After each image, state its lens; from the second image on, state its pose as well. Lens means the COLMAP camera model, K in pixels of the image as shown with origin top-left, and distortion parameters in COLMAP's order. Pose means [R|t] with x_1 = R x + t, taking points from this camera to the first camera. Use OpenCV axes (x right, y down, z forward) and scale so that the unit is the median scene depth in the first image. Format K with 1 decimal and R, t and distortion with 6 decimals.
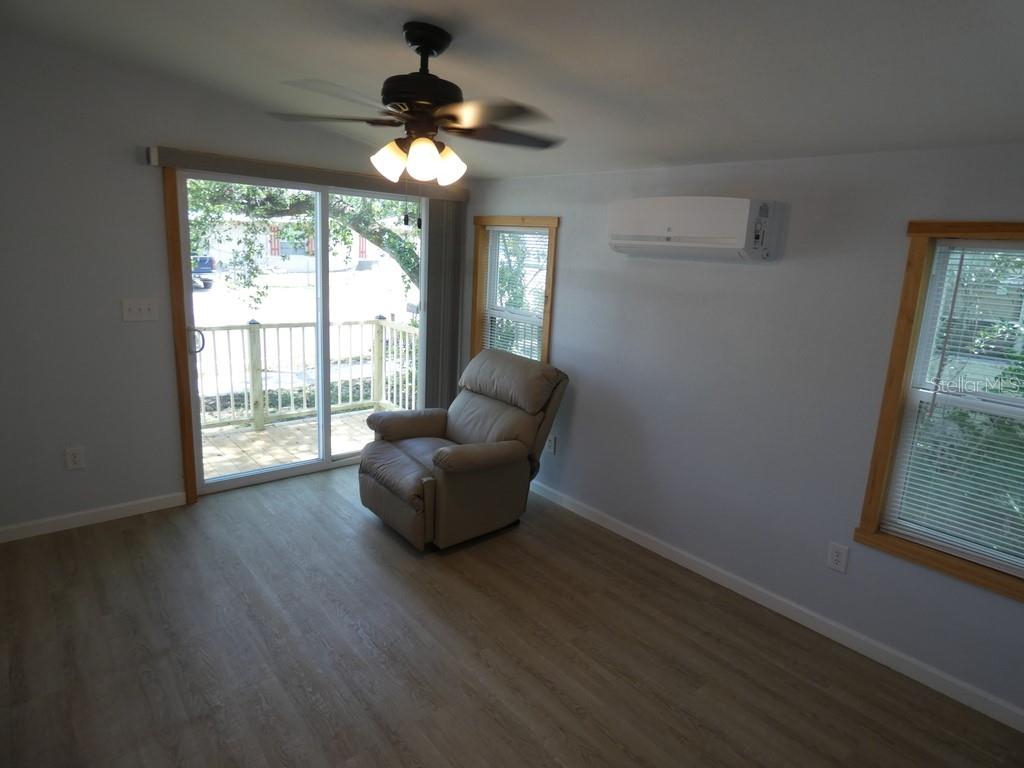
lens RADIAL K [[616.3, 0, 514.8], [0, 616.3, 382.2], [0, 0, 1]] dist [-0.006893, 0.005621]
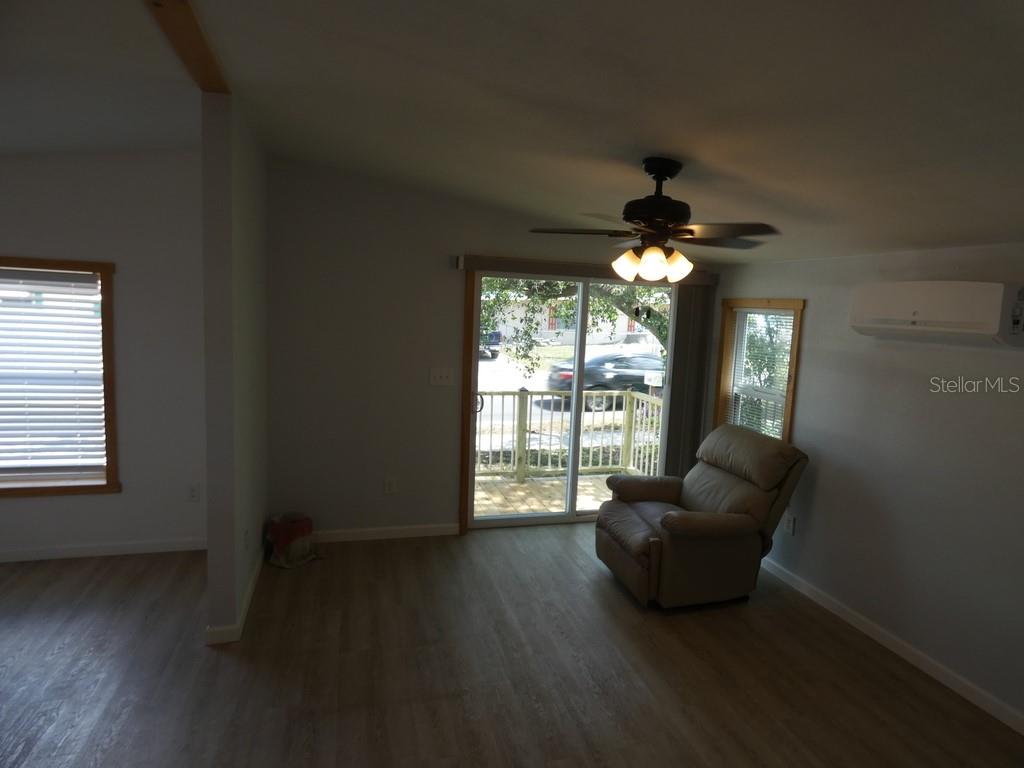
lens RADIAL K [[616.3, 0, 509.0], [0, 616.3, 381.3], [0, 0, 1]] dist [-0.006893, 0.005621]
pose [[0.906012, 0.031110, -0.422108, 0.071439], [-0.079619, 0.992018, -0.097781, 0.005356], [0.415697, 0.122199, 0.901257, -0.116213]]
